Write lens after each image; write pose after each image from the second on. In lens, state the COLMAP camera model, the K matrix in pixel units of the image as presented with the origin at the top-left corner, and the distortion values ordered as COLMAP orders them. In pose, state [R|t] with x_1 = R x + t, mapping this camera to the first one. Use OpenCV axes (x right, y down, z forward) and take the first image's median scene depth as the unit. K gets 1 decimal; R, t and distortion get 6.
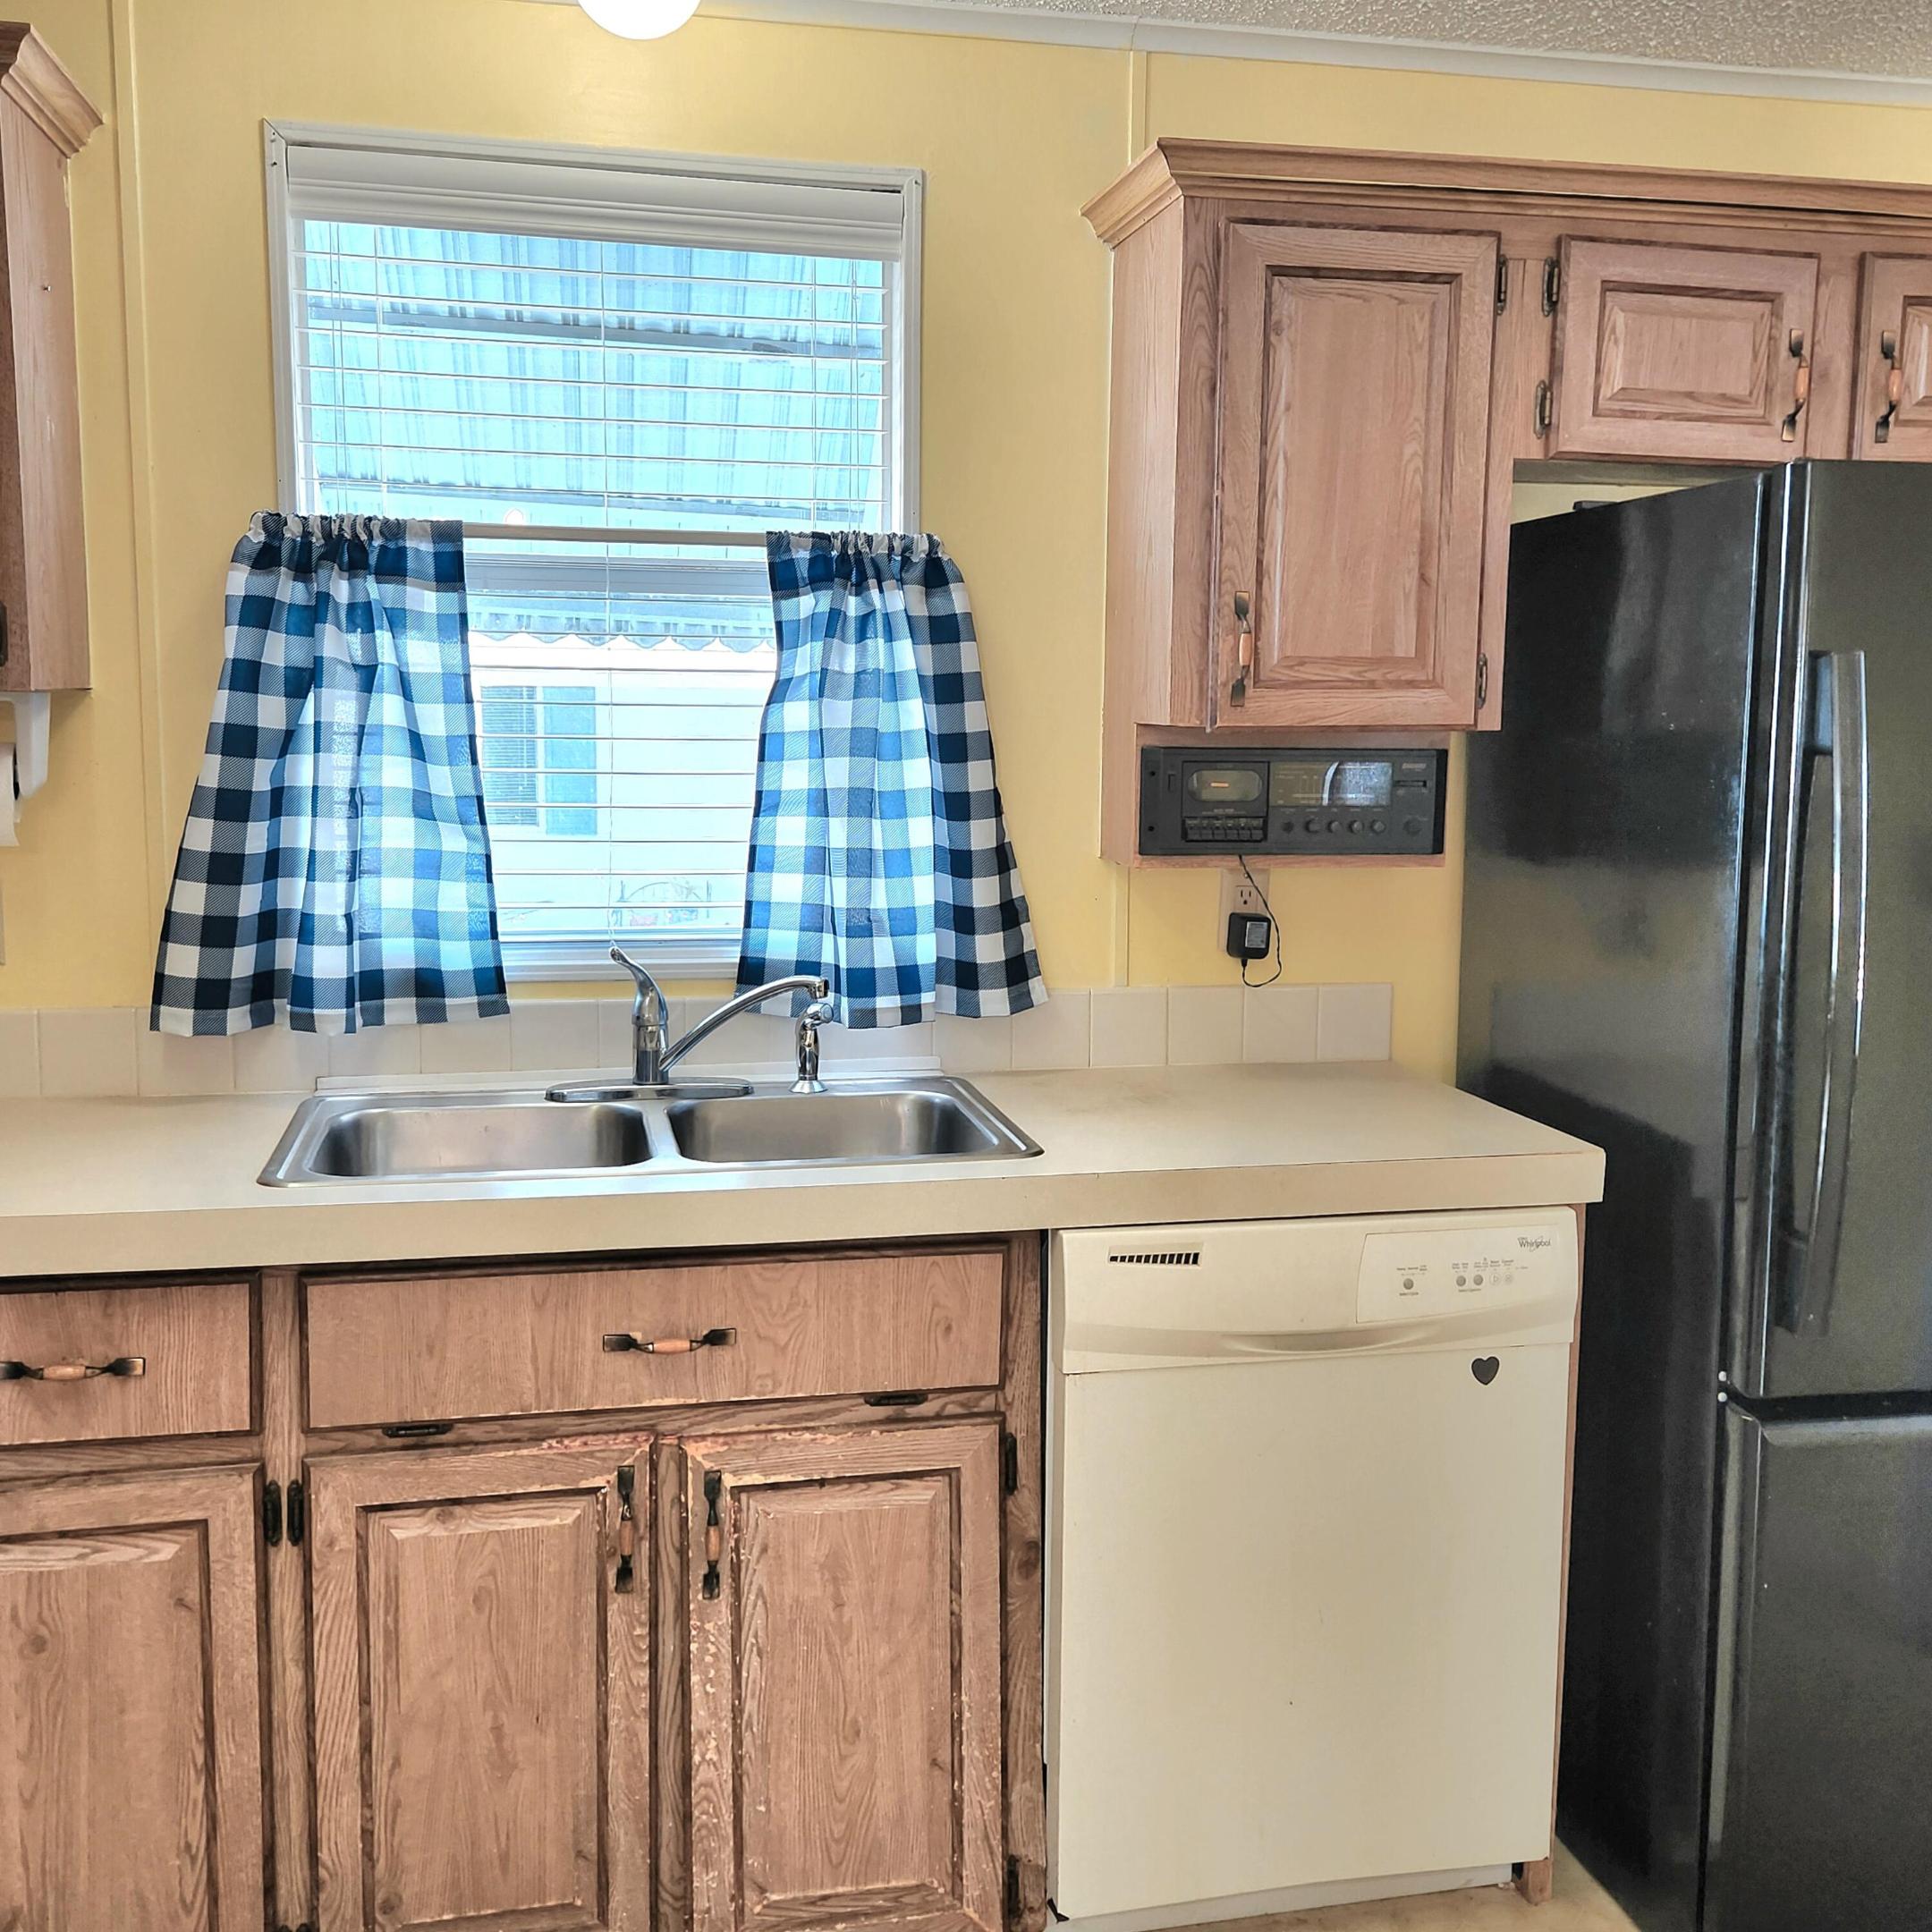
lens RADIAL K [[2072.5, 0, 992.5], [0, 2072.5, 909.5], [0, 0, 1]] dist [0.118628, -0.161380]
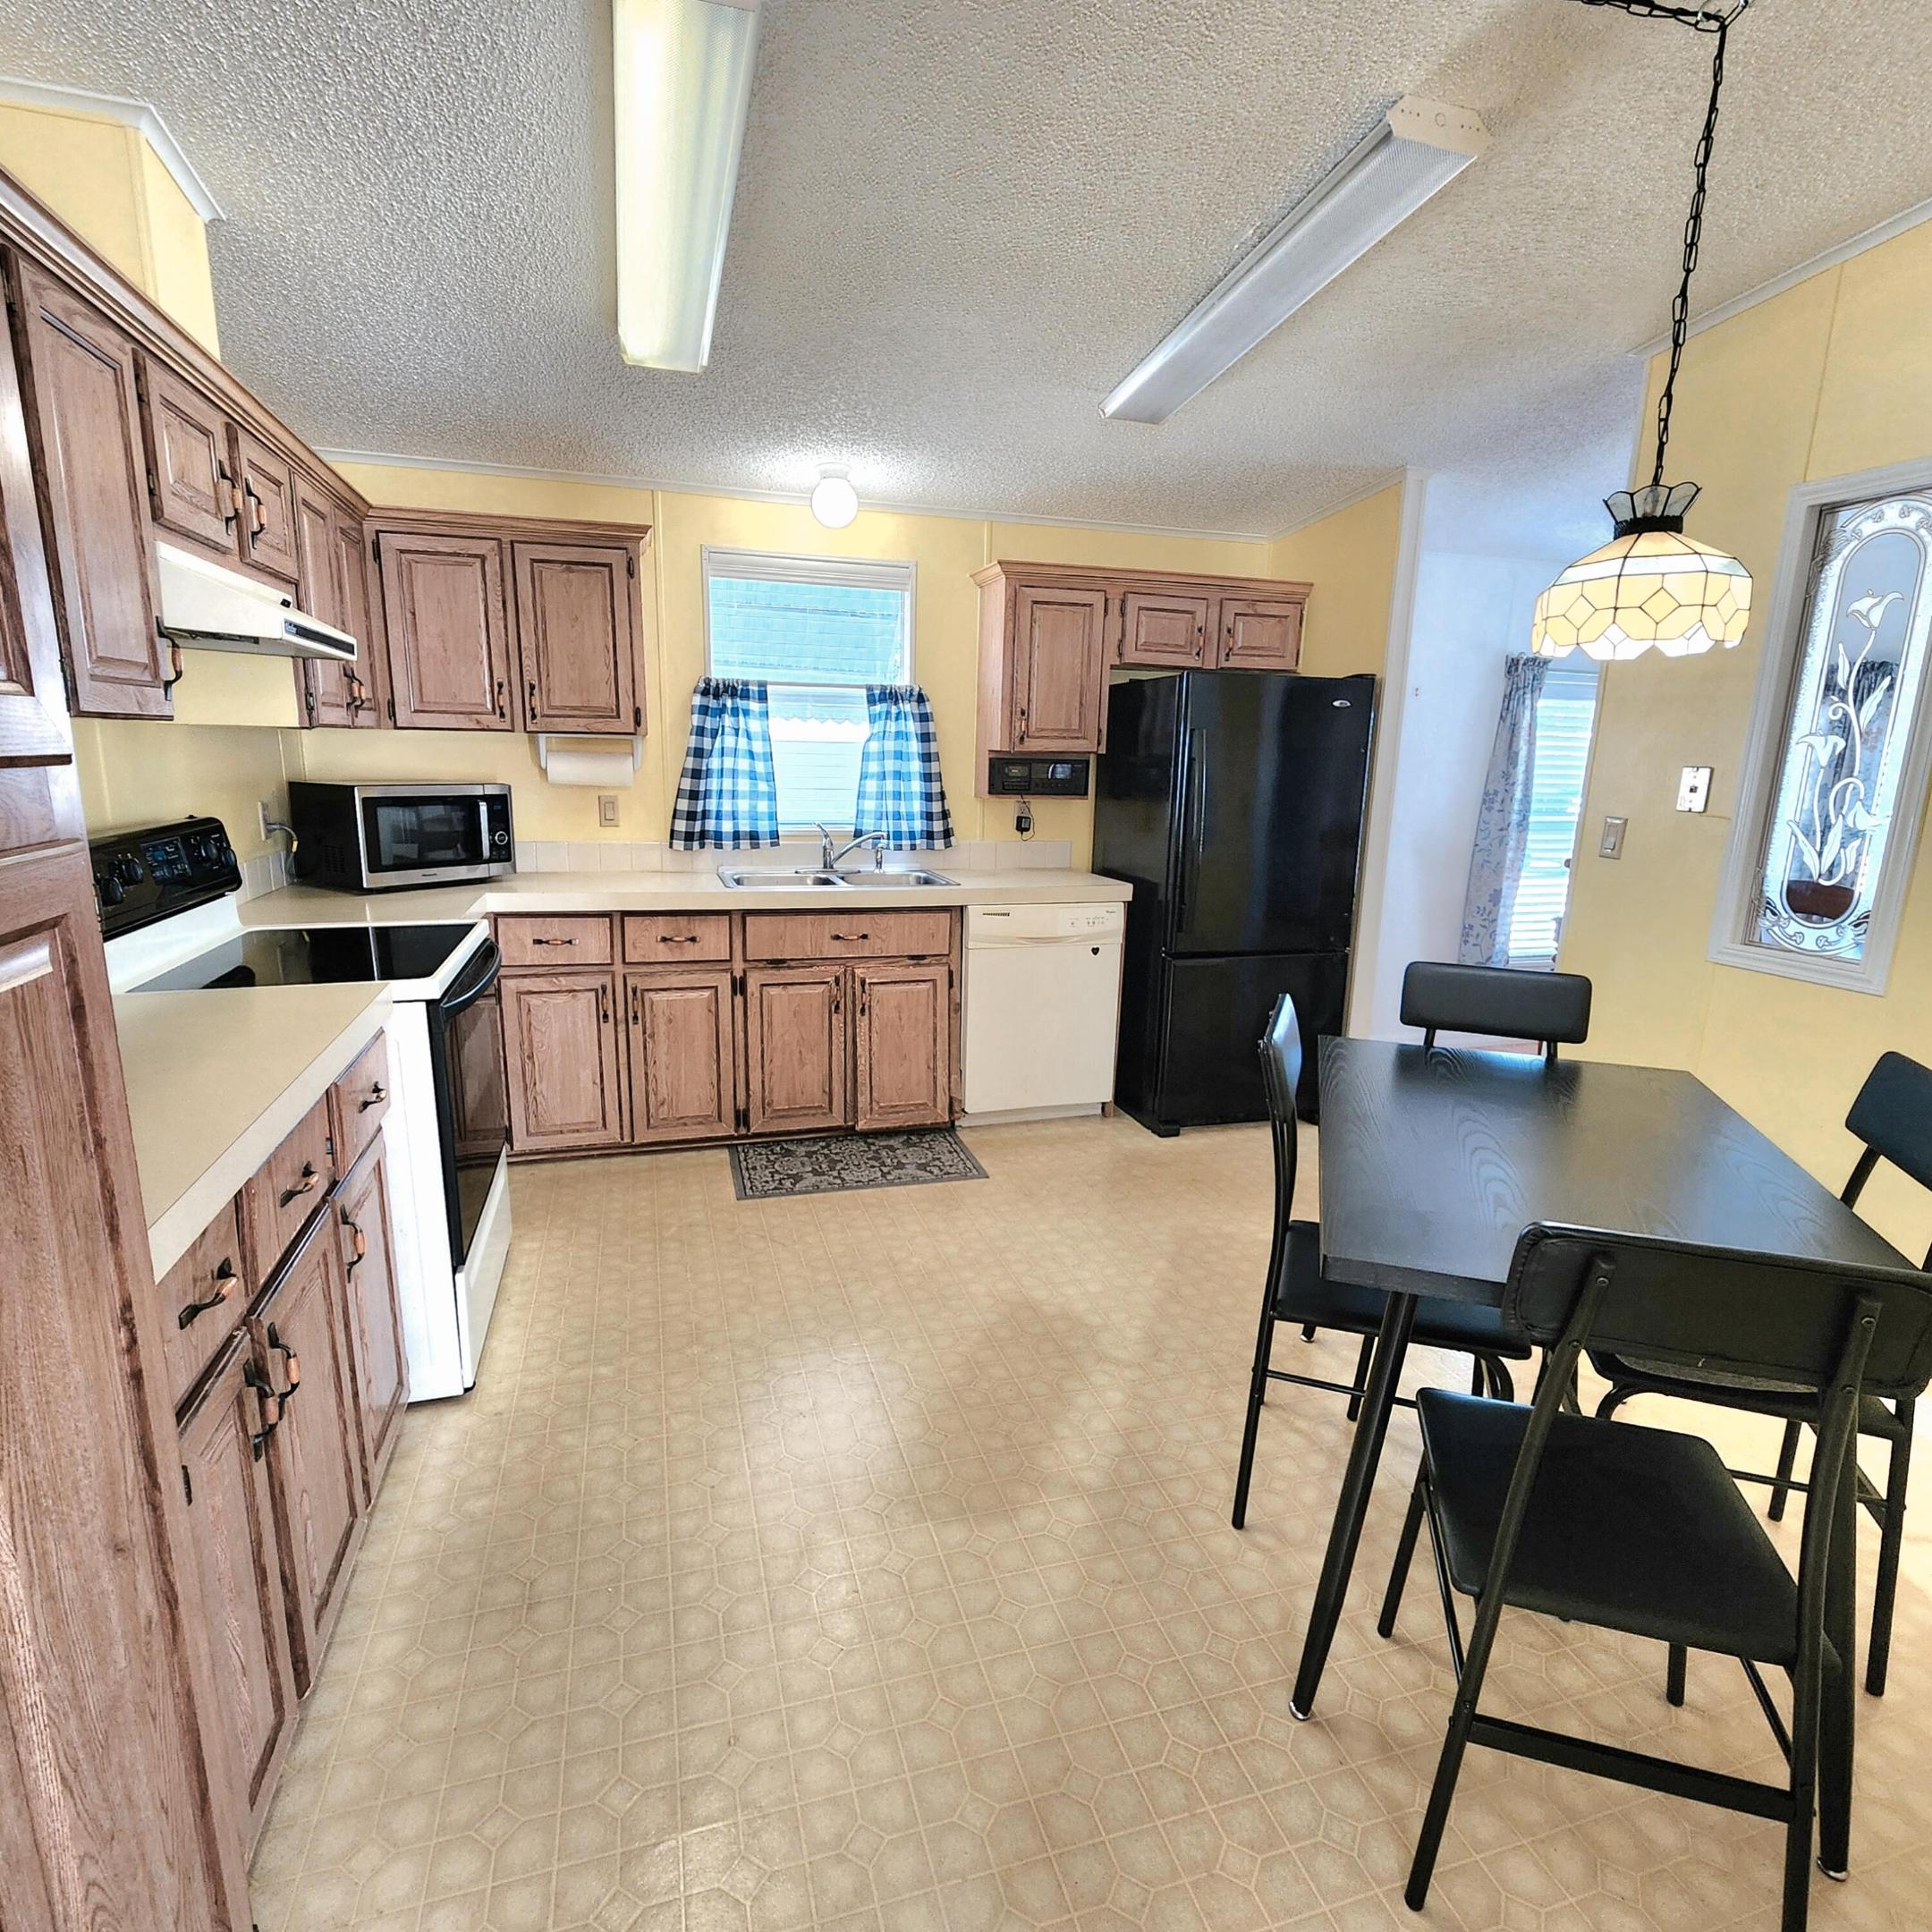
lens RADIAL K [[1075.6, 0, 970.5], [0, 1075.6, 971.6], [0, 0, 1]] dist [0.001960, 0.000815]
pose [[0.996469, -0.006961, 0.083678, -0.092882], [-0.001757, 0.994612, 0.103652, 0.071983], [-0.083949, -0.103433, 0.991087, -0.608770]]
